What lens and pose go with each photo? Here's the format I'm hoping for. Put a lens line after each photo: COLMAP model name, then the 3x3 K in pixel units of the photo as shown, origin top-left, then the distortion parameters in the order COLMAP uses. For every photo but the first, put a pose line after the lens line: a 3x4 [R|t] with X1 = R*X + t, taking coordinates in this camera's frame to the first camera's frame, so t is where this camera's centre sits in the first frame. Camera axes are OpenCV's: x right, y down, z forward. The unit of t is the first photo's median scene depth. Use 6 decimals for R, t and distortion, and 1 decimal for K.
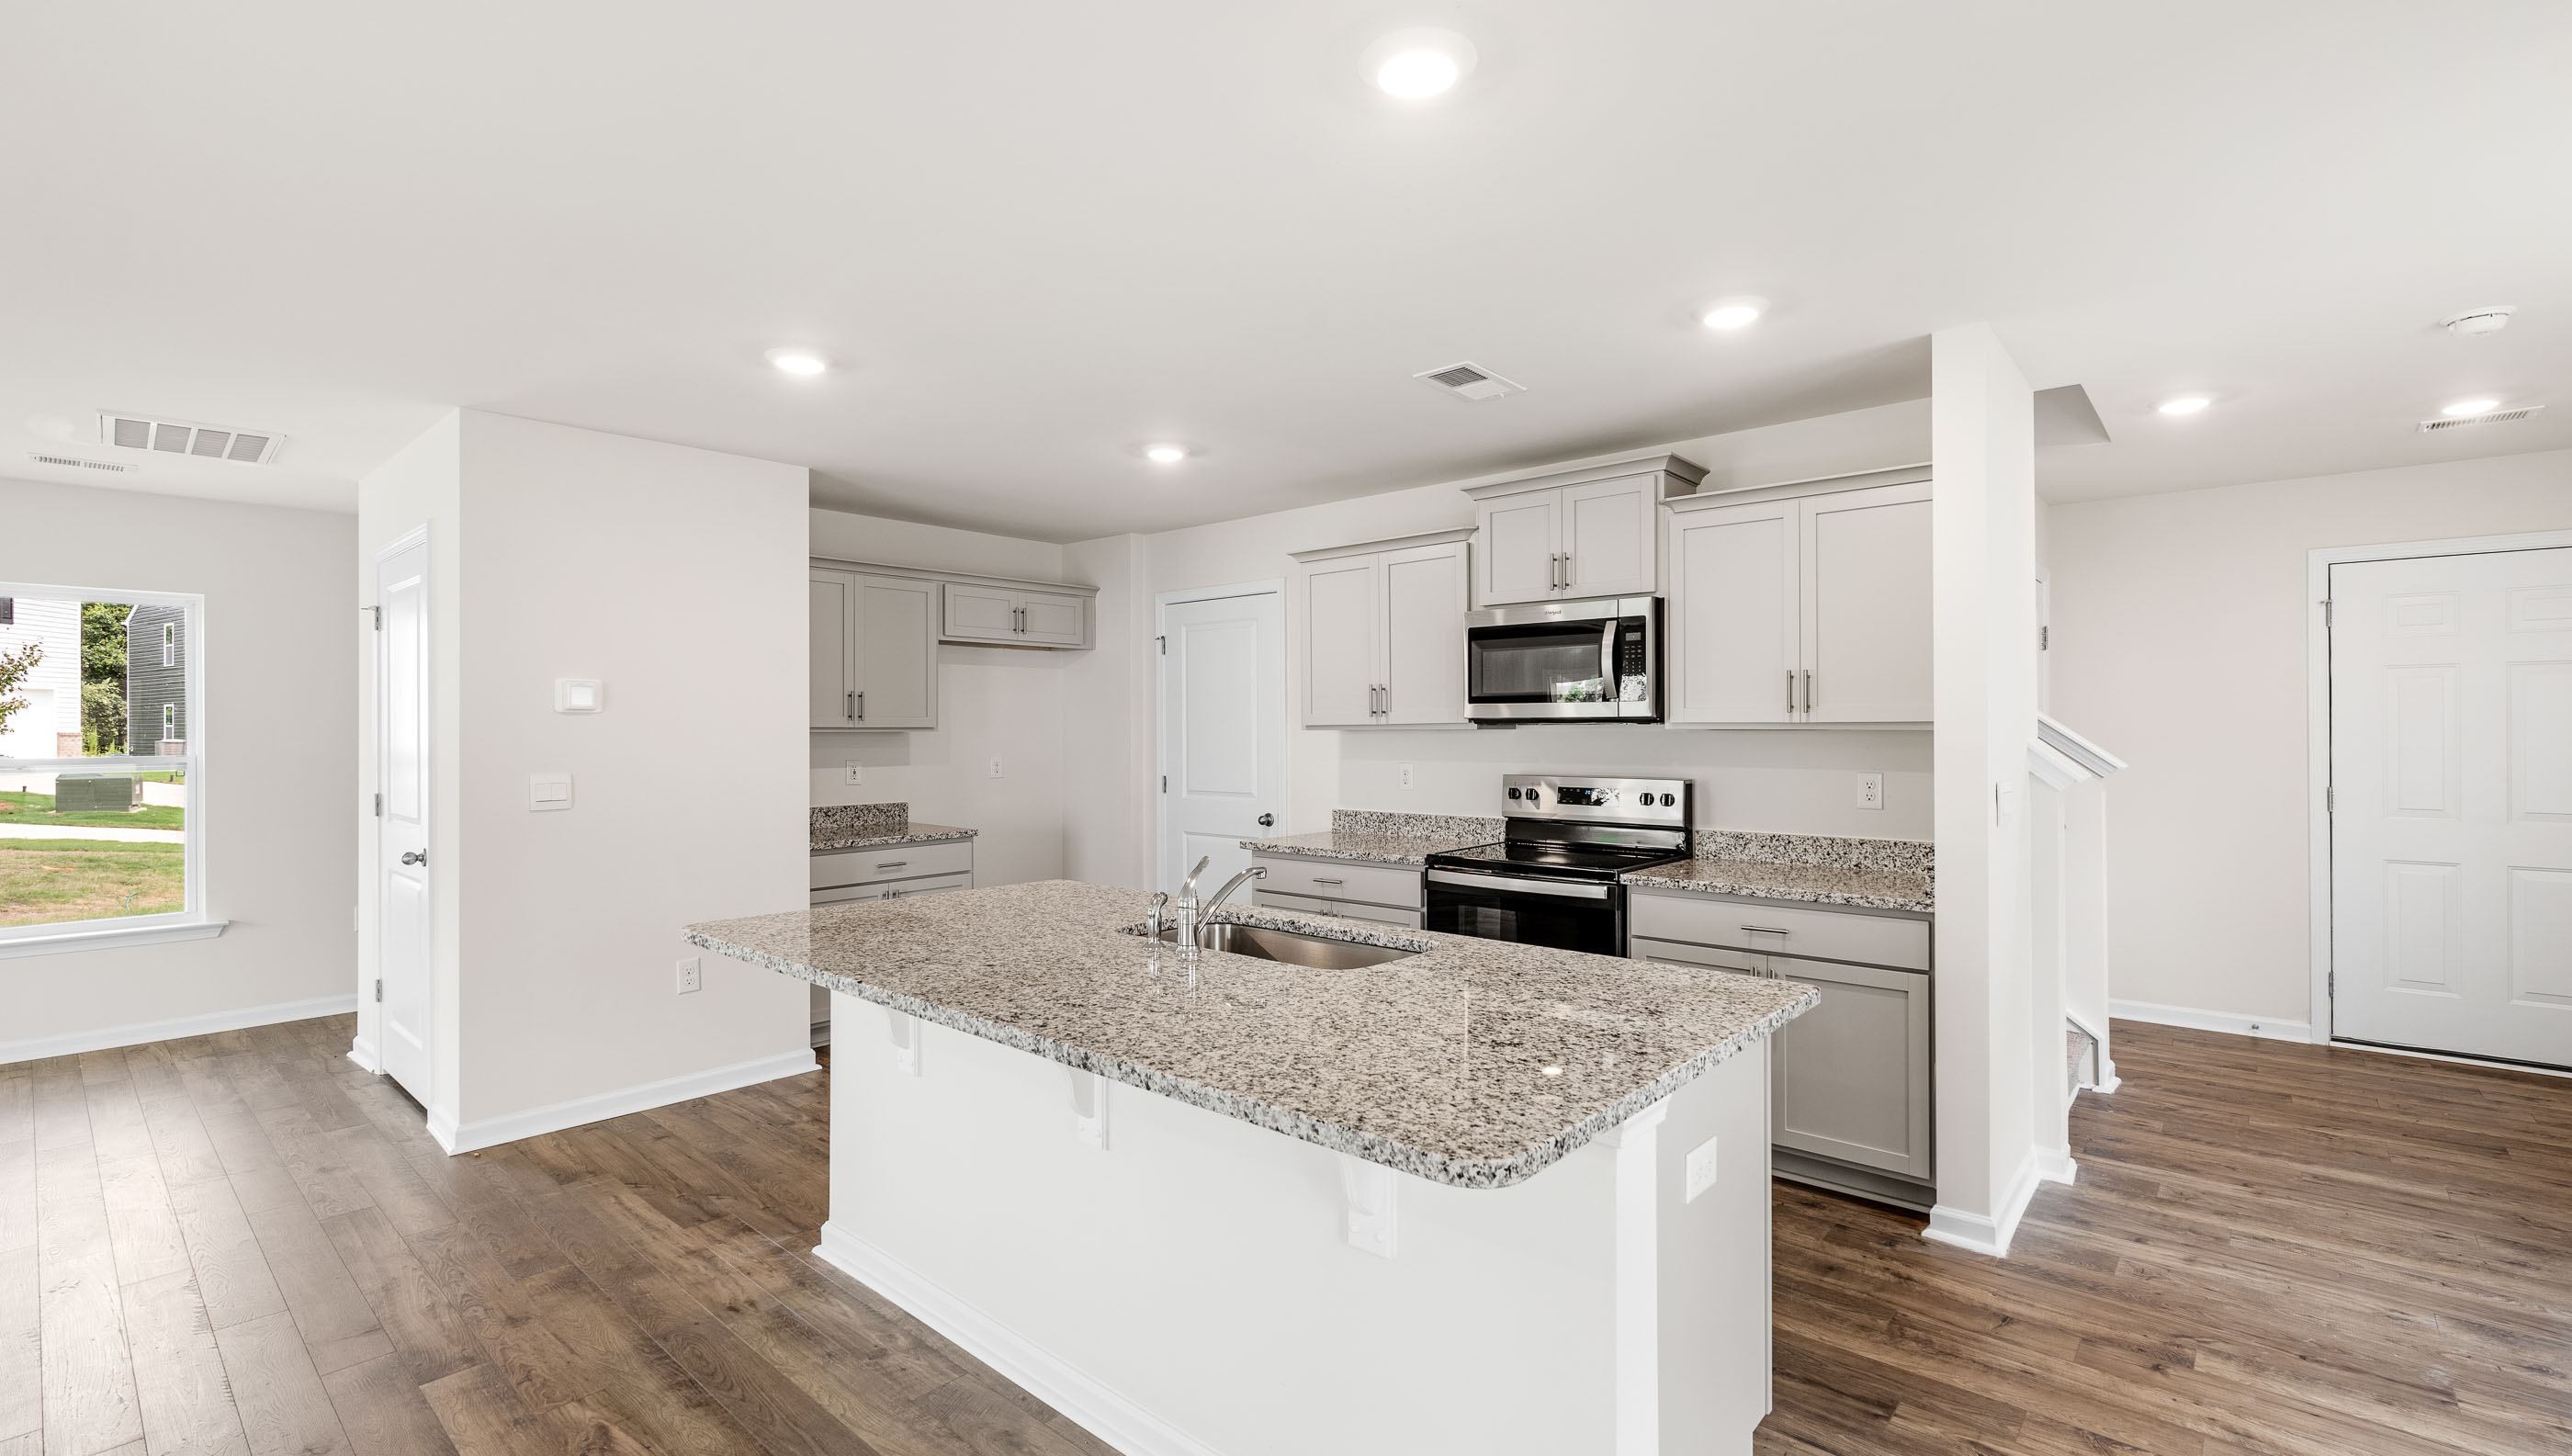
lens RADIAL K [[1119.5, 0, 1284.7], [0, 1119.5, 721.8], [0, 0, 1]] dist [-0.005824, -0.000391]
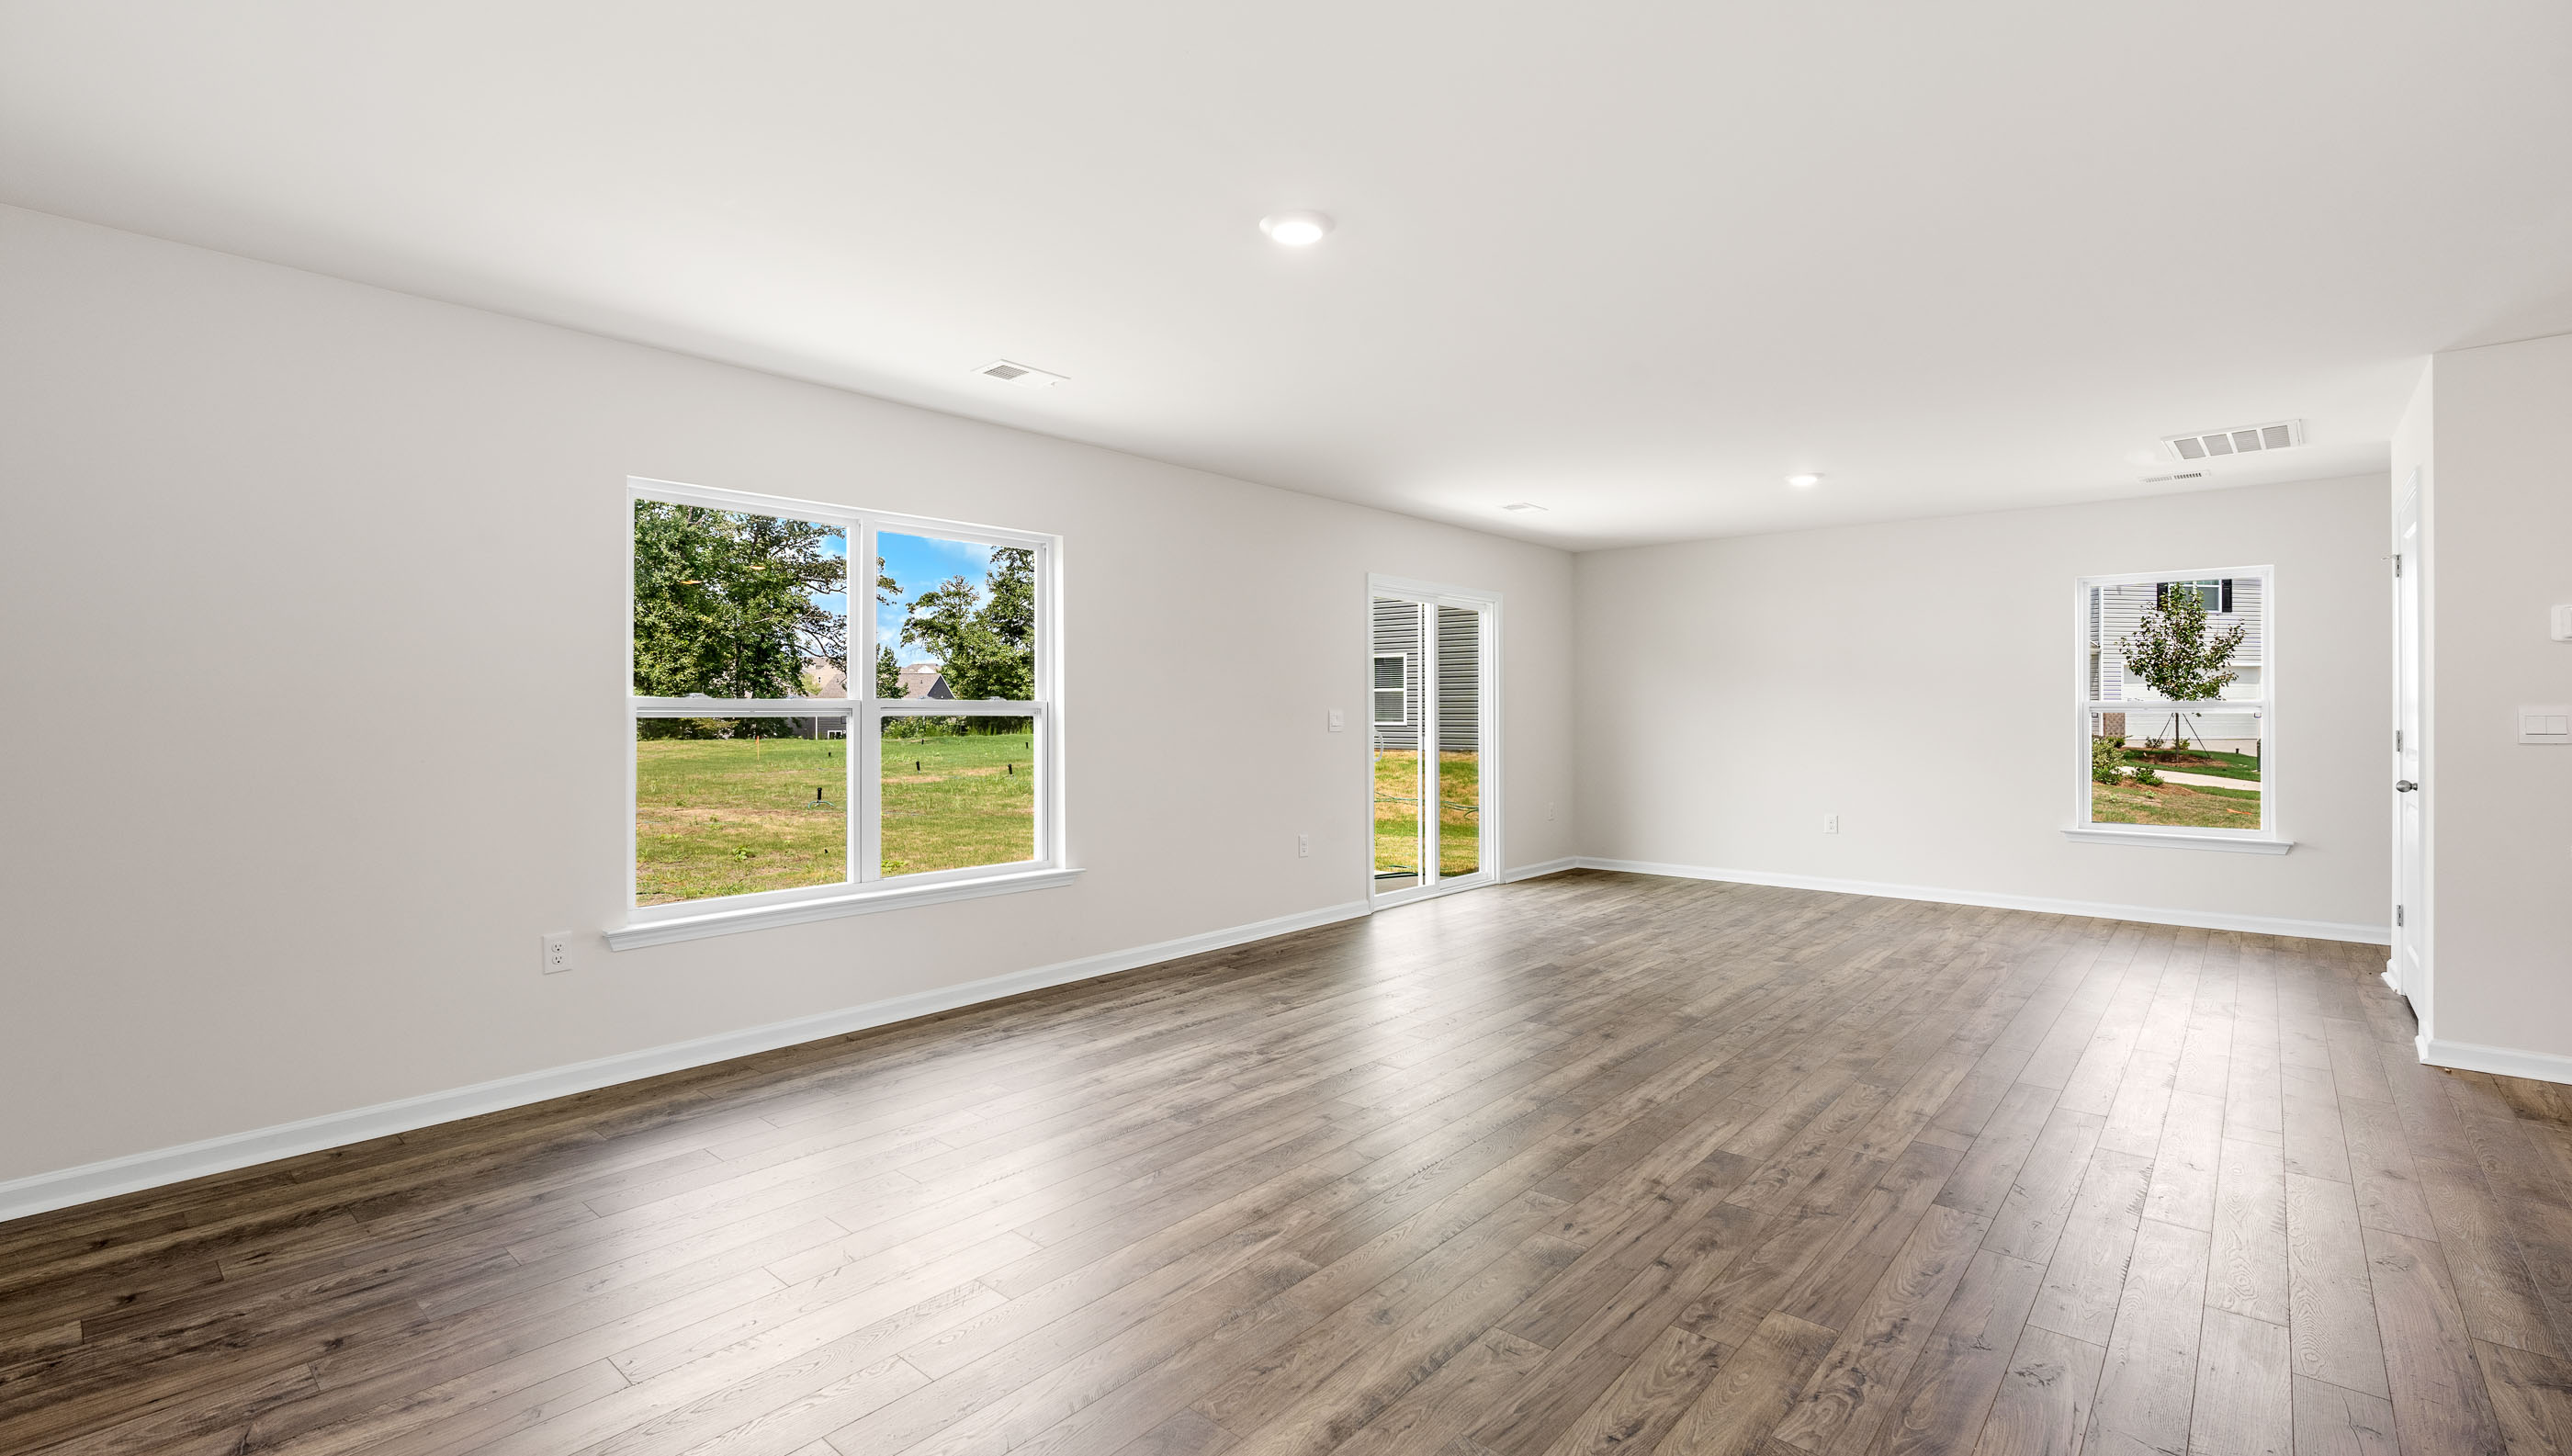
lens RADIAL K [[1127.7, 0, 1291.4], [0, 1127.7, 721.3], [0, 0, 1]] dist [-0.003344, -0.000293]
pose [[0.010881, 0.013128, -0.999855, 0.270669], [0.008366, 0.999878, 0.013220, 0.035338], [0.999906, -0.008509, 0.010770, -0.076264]]
